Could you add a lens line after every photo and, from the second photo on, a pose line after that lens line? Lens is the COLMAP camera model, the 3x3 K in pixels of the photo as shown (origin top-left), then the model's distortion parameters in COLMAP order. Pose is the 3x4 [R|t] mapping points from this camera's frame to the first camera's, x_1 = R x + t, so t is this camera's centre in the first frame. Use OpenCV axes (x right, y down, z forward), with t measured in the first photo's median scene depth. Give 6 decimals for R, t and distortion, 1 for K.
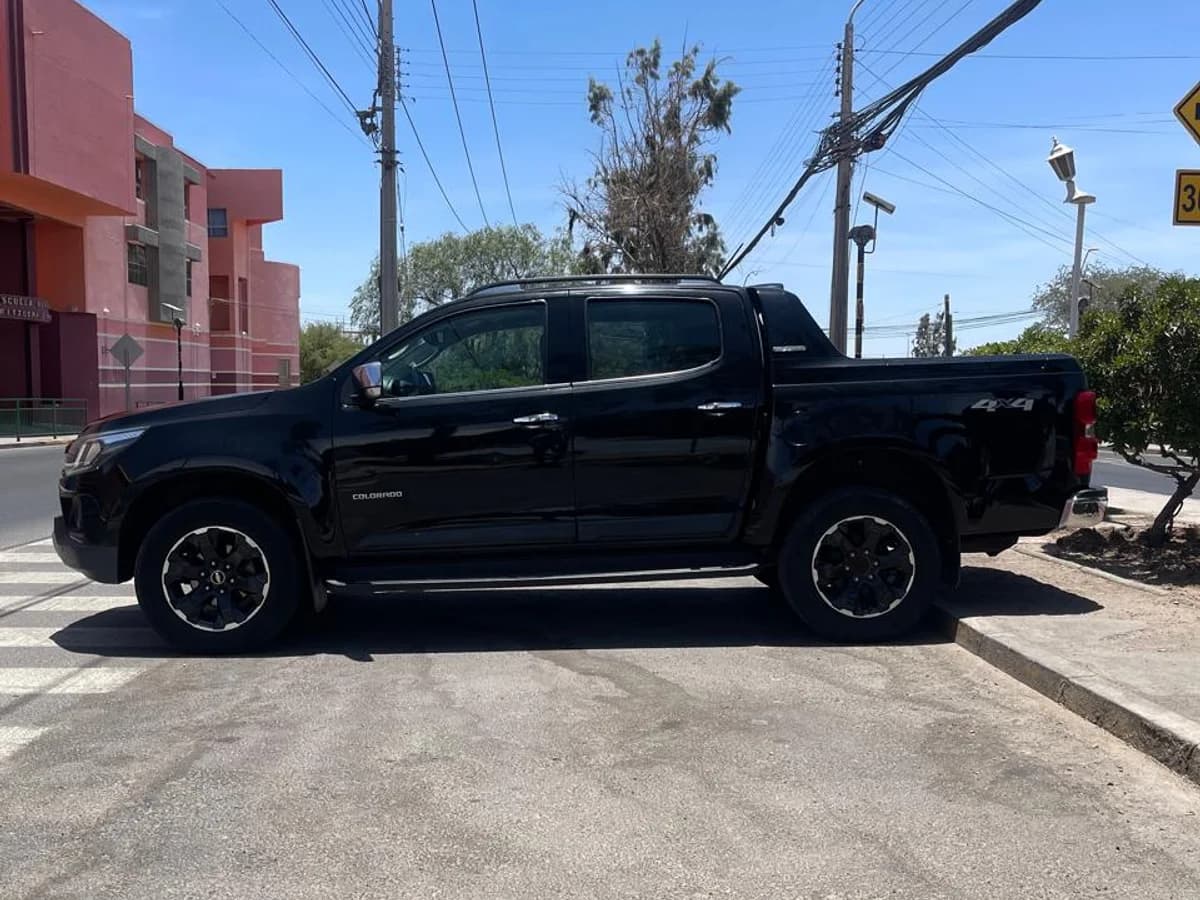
lens RADIAL K [[1242.5, 0, 600.0], [0, 1242.5, 450.0], [0, 0, 1]] dist [0.003046, -0.020490]
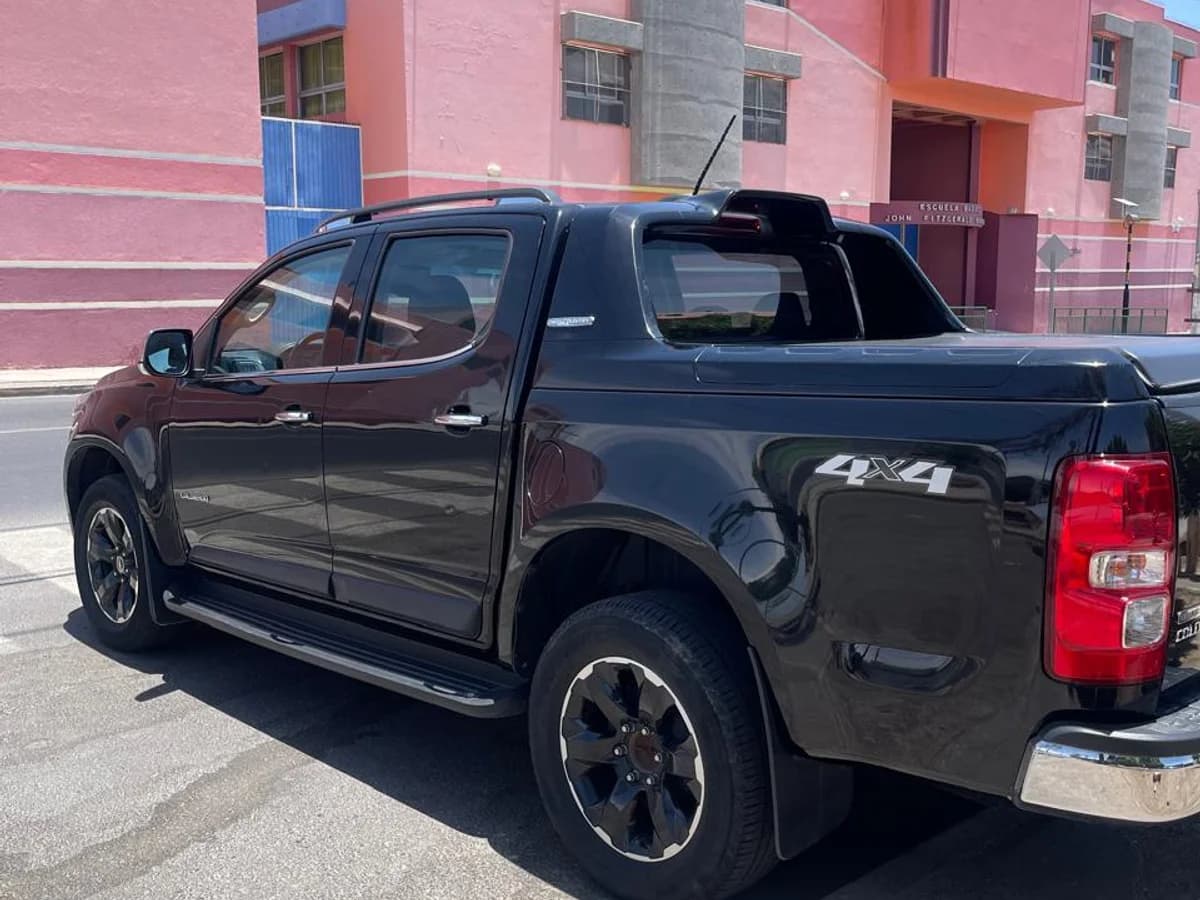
lens RADIAL K [[1208.7, 0, 600.0], [0, 1208.7, 450.0], [0, 0, 1]] dist [0.053755, 0.001559]
pose [[0.663933, 0.101988, -0.740805, 0.179021], [-0.036907, 0.993918, 0.103758, -0.026242], [0.746881, -0.041548, 0.663658, 0.214594]]
